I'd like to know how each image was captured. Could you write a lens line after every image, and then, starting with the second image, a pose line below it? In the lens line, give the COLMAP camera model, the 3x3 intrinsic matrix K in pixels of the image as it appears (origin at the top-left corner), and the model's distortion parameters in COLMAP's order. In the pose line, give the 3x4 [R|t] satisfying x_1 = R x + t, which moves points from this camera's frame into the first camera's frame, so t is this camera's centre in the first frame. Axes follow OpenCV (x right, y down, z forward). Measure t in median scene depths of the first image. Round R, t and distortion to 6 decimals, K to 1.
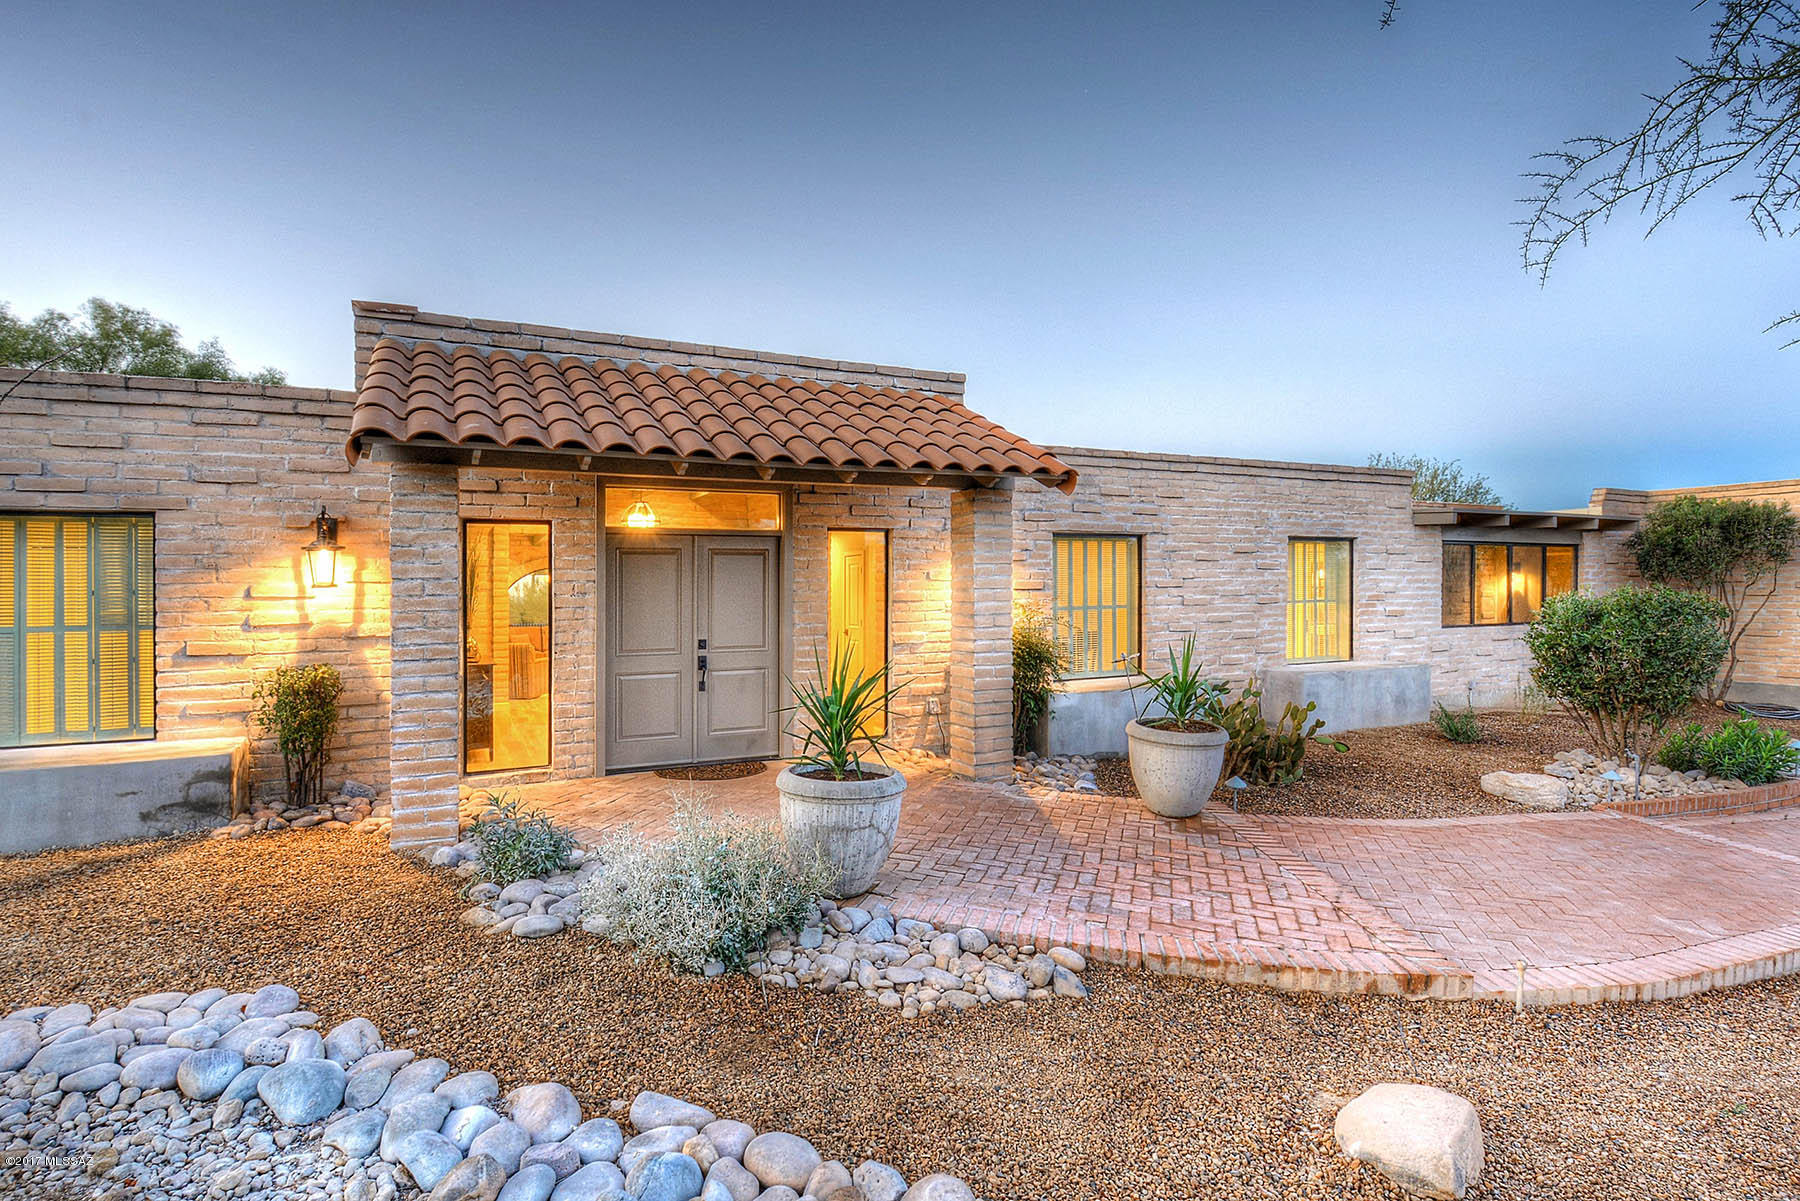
lens RADIAL K [[813.9, 0, 900.9], [0, 813.9, 598.3], [0, 0, 1]] dist [0.001902, 0.000756]
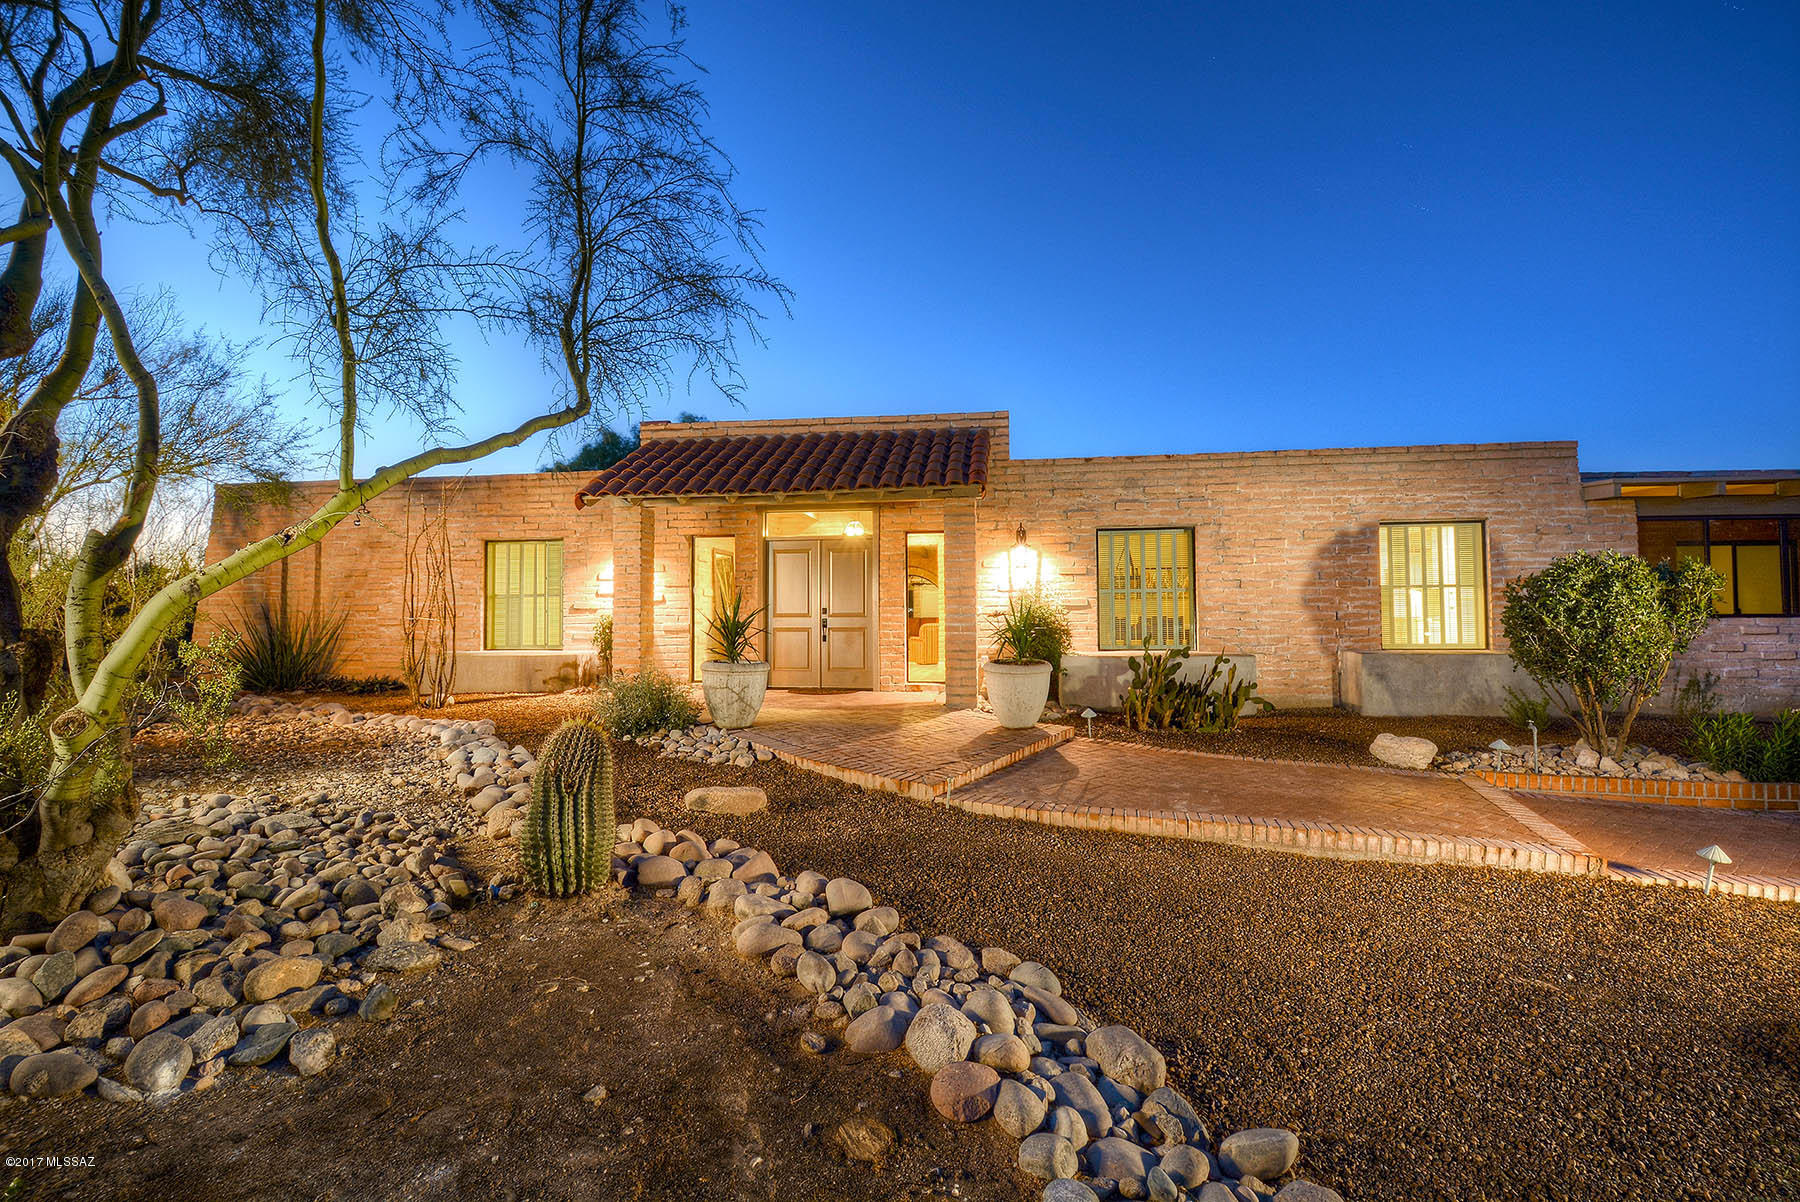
lens RADIAL K [[809.1, 0, 898.8], [0, 809.1, 591.9], [0, 0, 1]] dist [0.002523, 0.000154]
pose [[0.853122, -0.000209, -0.521712, 0.679335], [-0.005228, 0.999946, -0.008950, 0.033977], [0.521686, 0.010363, 0.853075, -0.226203]]
